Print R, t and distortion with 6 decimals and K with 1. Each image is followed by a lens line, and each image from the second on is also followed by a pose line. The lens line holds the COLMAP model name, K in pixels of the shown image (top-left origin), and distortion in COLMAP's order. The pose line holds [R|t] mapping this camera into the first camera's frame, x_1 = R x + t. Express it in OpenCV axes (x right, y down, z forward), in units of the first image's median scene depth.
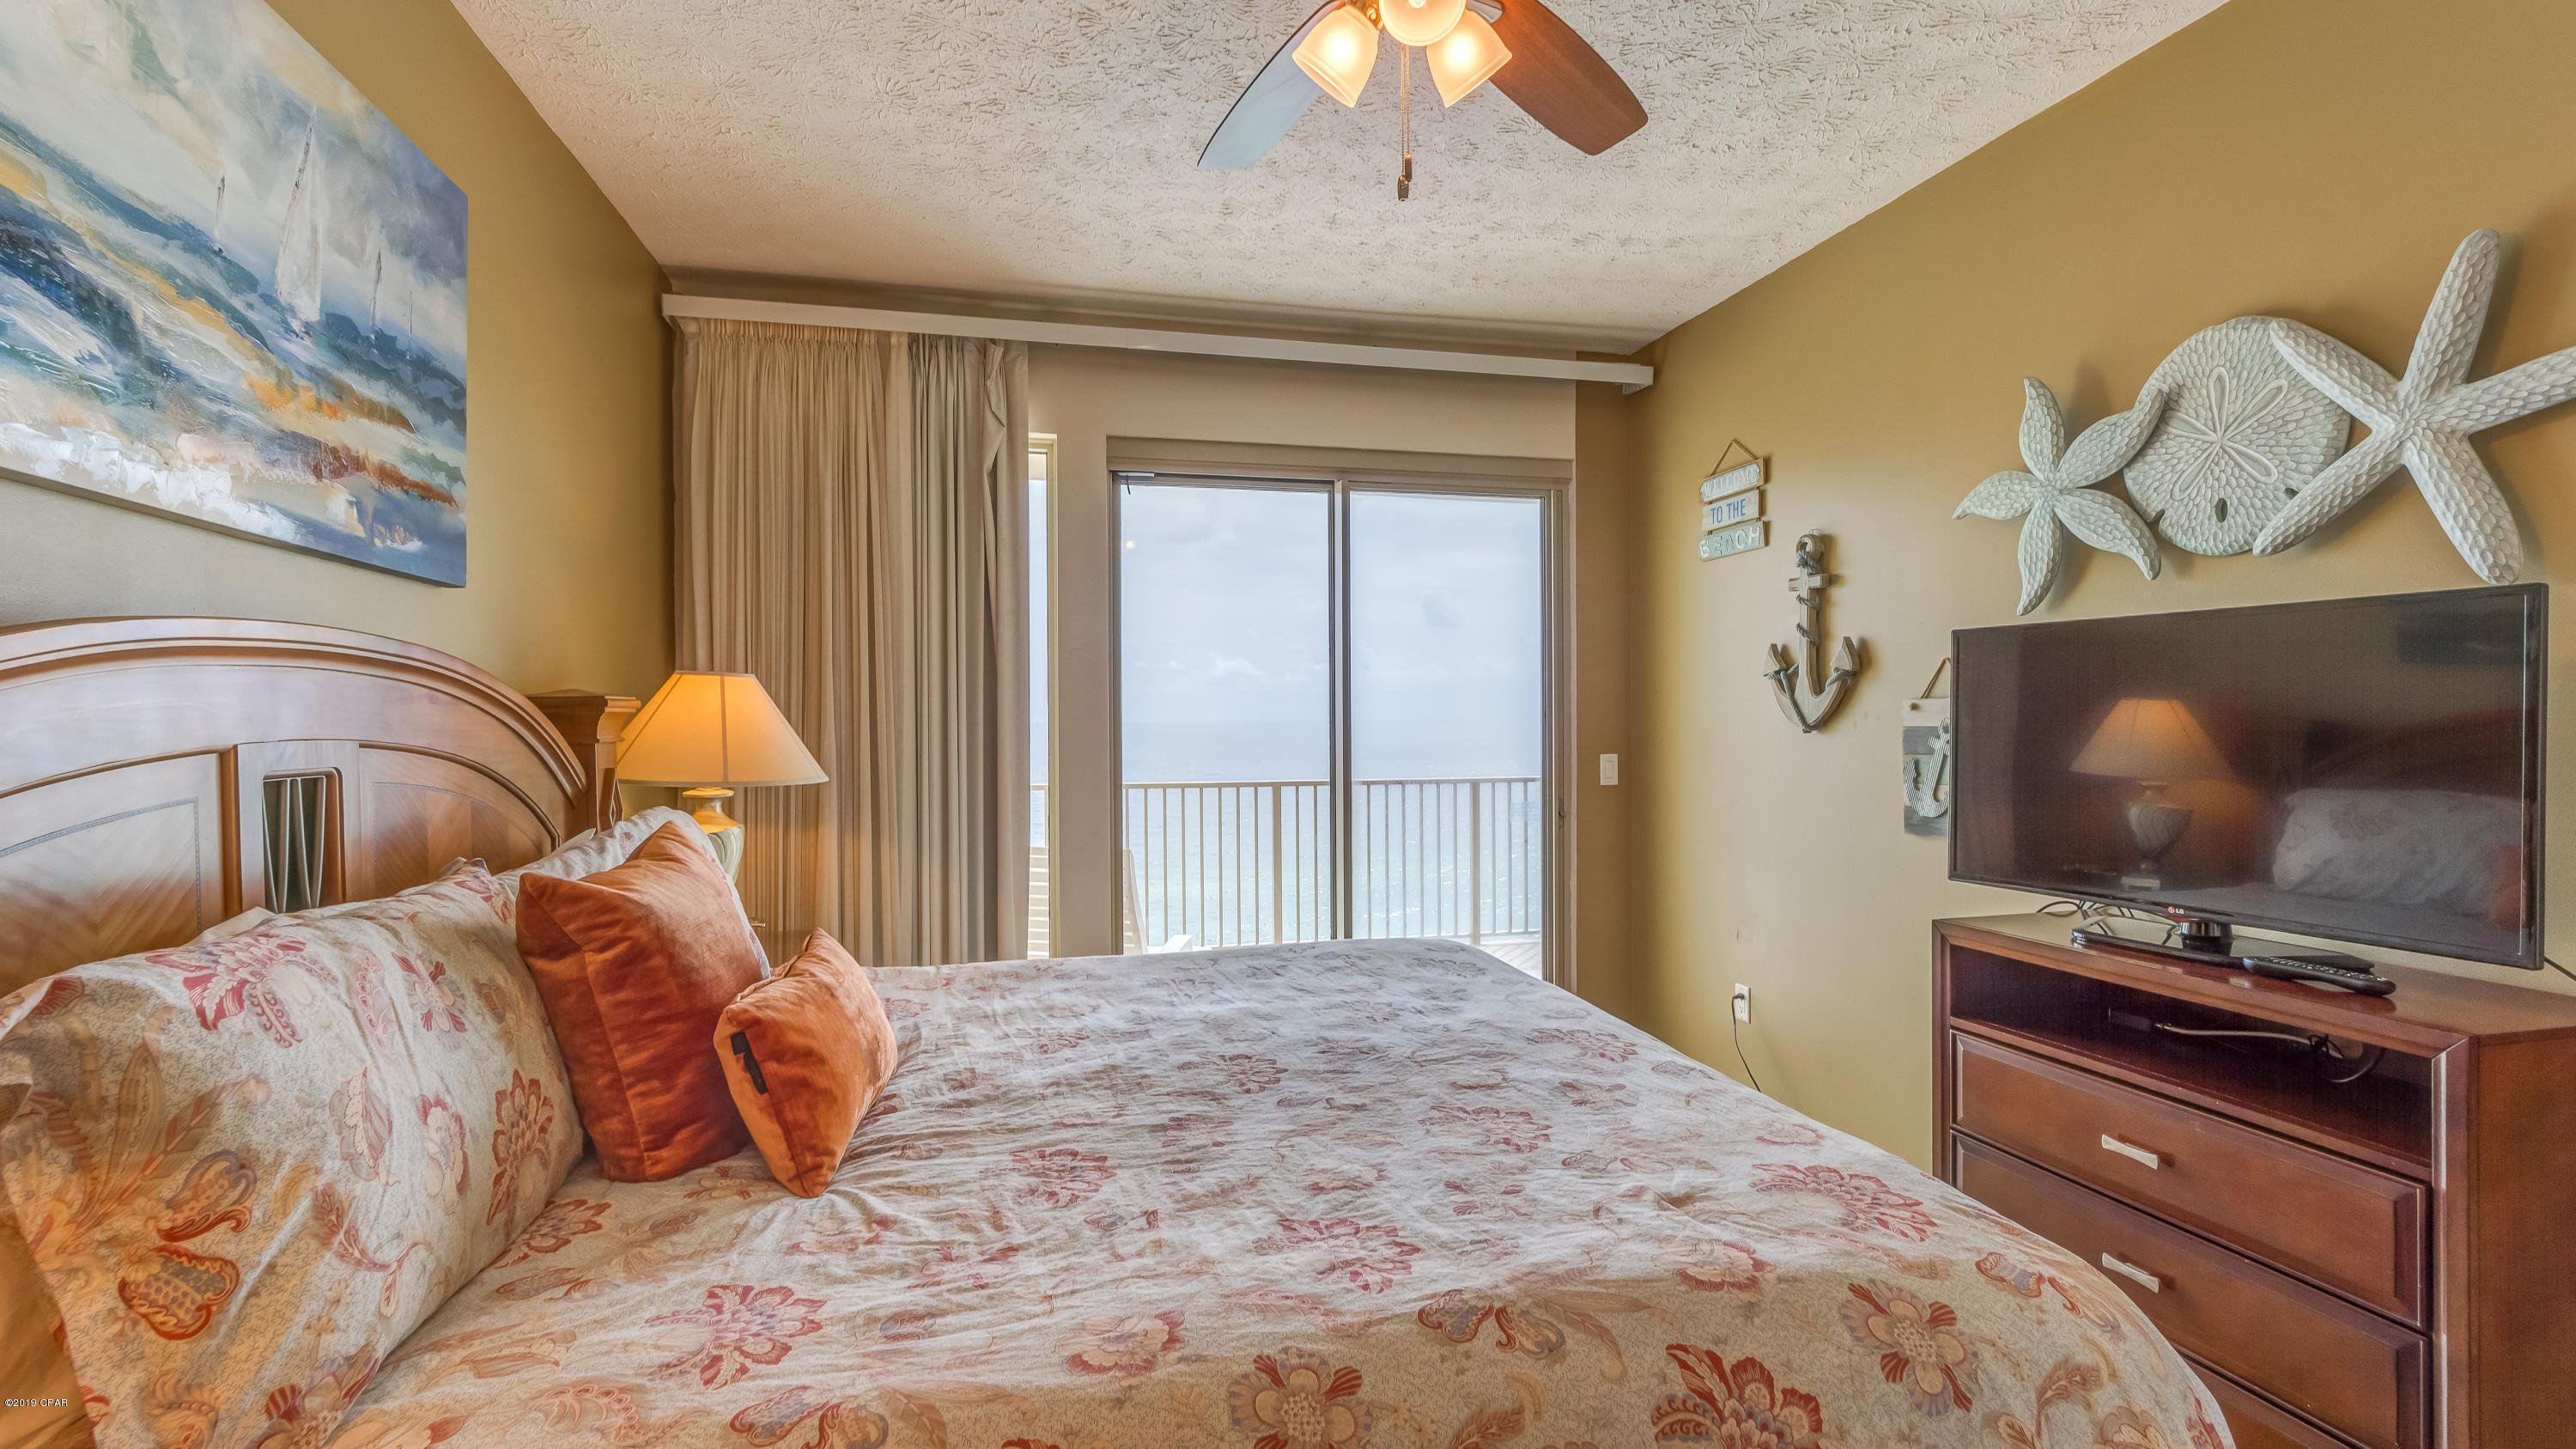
lens RADIAL K [[1145.4, 0, 1281.4], [0, 1145.4, 720.2], [0, 0, 1]] dist [-0.005846, 0.003757]
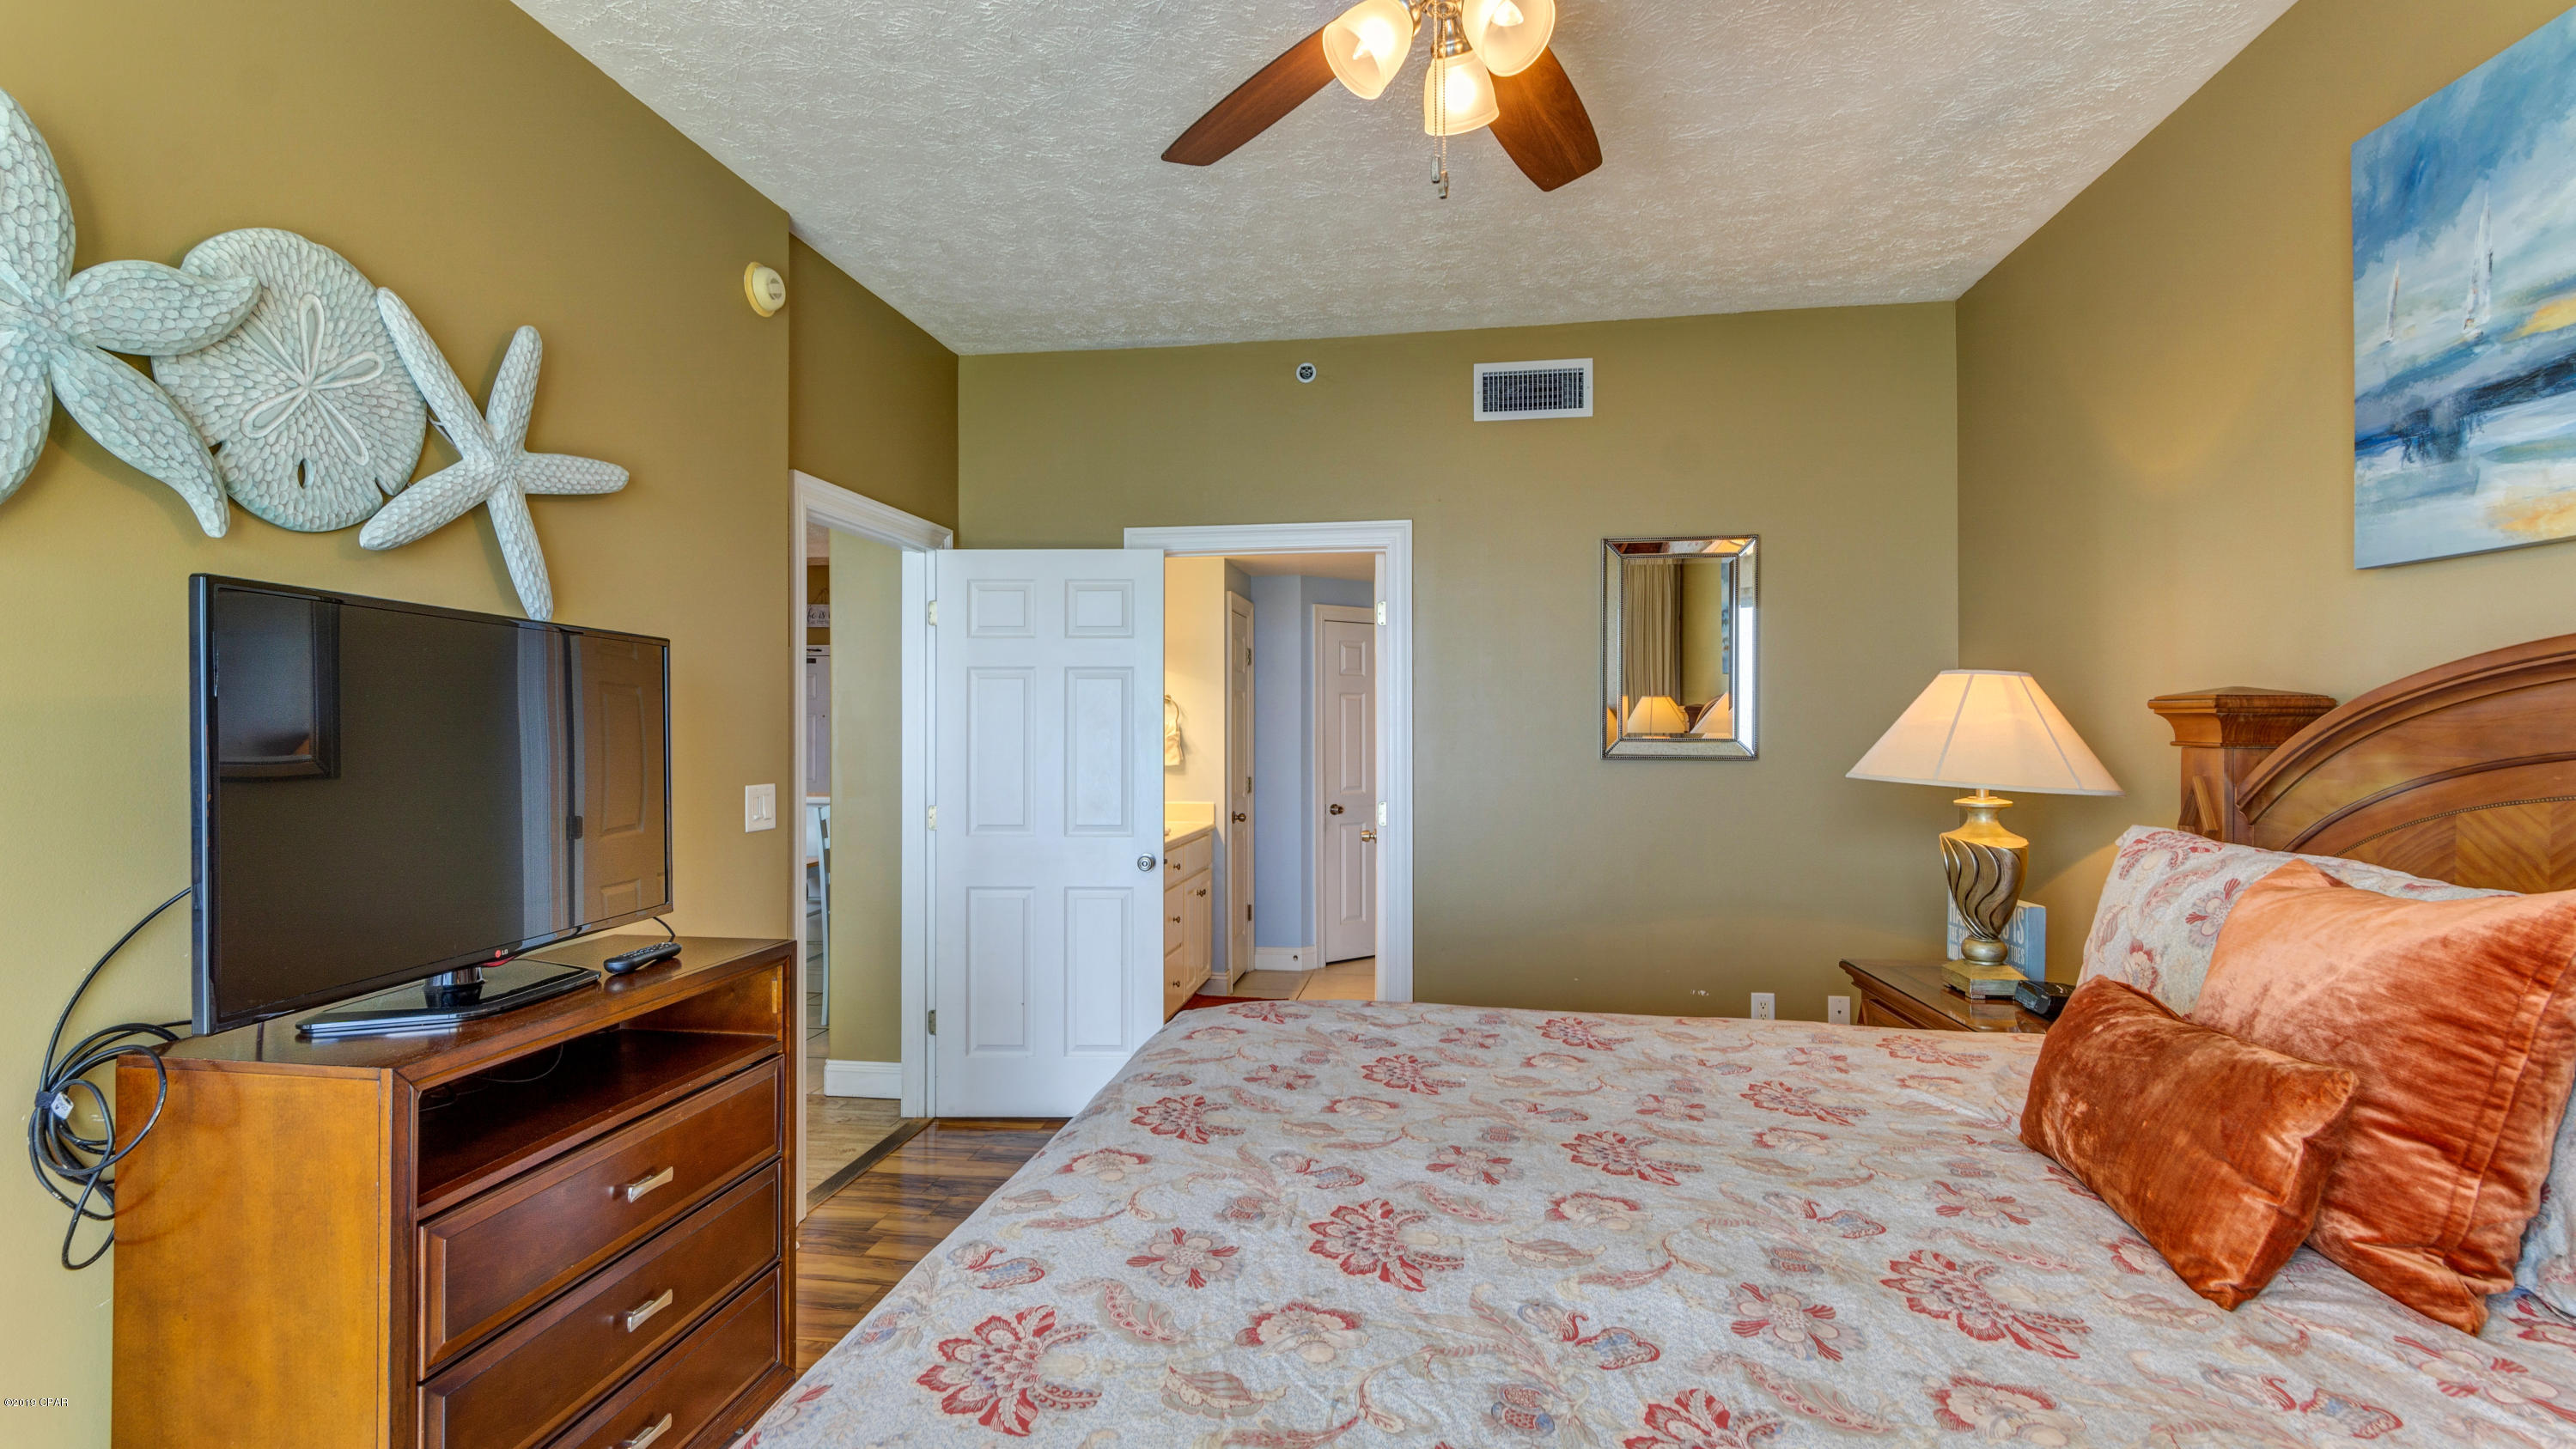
lens RADIAL K [[1145.3, 0, 1264.8], [0, 1145.3, 724.5], [0, 0, 1]] dist [-0.005846, 0.003757]
pose [[-0.922450, 0.006916, 0.386055, -0.108486], [0.007849, 0.999969, 0.000839, -0.006508], [-0.386038, 0.003804, -0.922475, 1.682803]]
